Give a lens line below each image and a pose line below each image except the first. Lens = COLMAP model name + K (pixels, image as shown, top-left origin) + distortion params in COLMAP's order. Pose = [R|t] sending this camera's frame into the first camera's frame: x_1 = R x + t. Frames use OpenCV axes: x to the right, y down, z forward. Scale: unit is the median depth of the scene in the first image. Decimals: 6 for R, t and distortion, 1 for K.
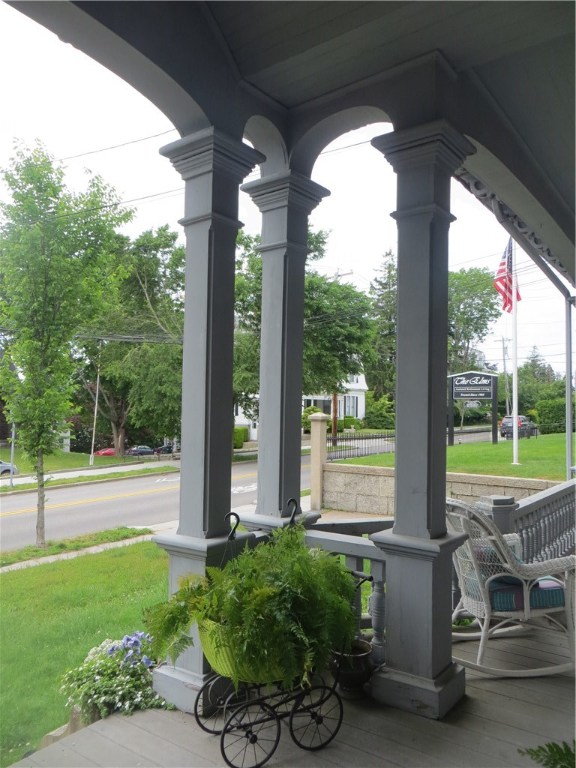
lens RADIAL K [[575.9, 0, 289.1], [0, 575.9, 392.6], [0, 0, 1]] dist [-0.000896, 0.004517]
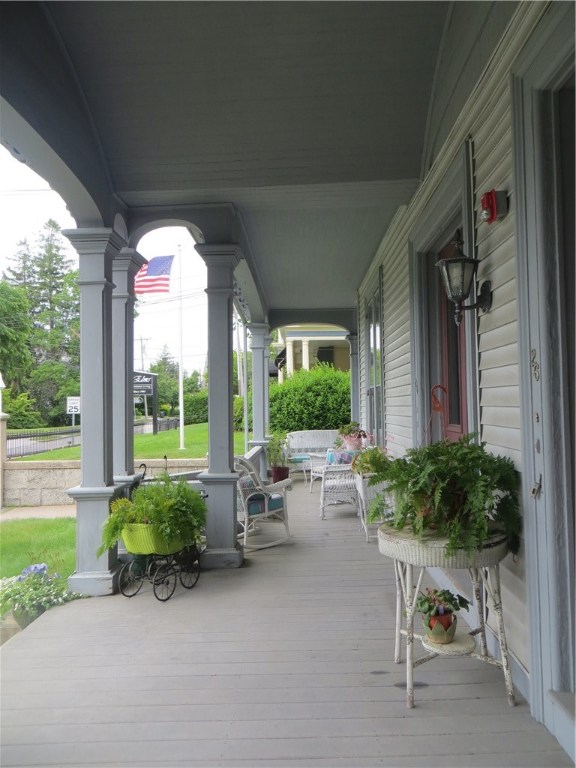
lens RADIAL K [[575.9, 0, 289.1], [0, 575.9, 392.6], [0, 0, 1]] dist [-0.000896, 0.004517]
pose [[0.813973, -0.013472, 0.580747, -0.574879], [0.009798, 0.999907, 0.009462, -0.013287], [-0.580821, -0.002012, 0.814029, -0.513704]]
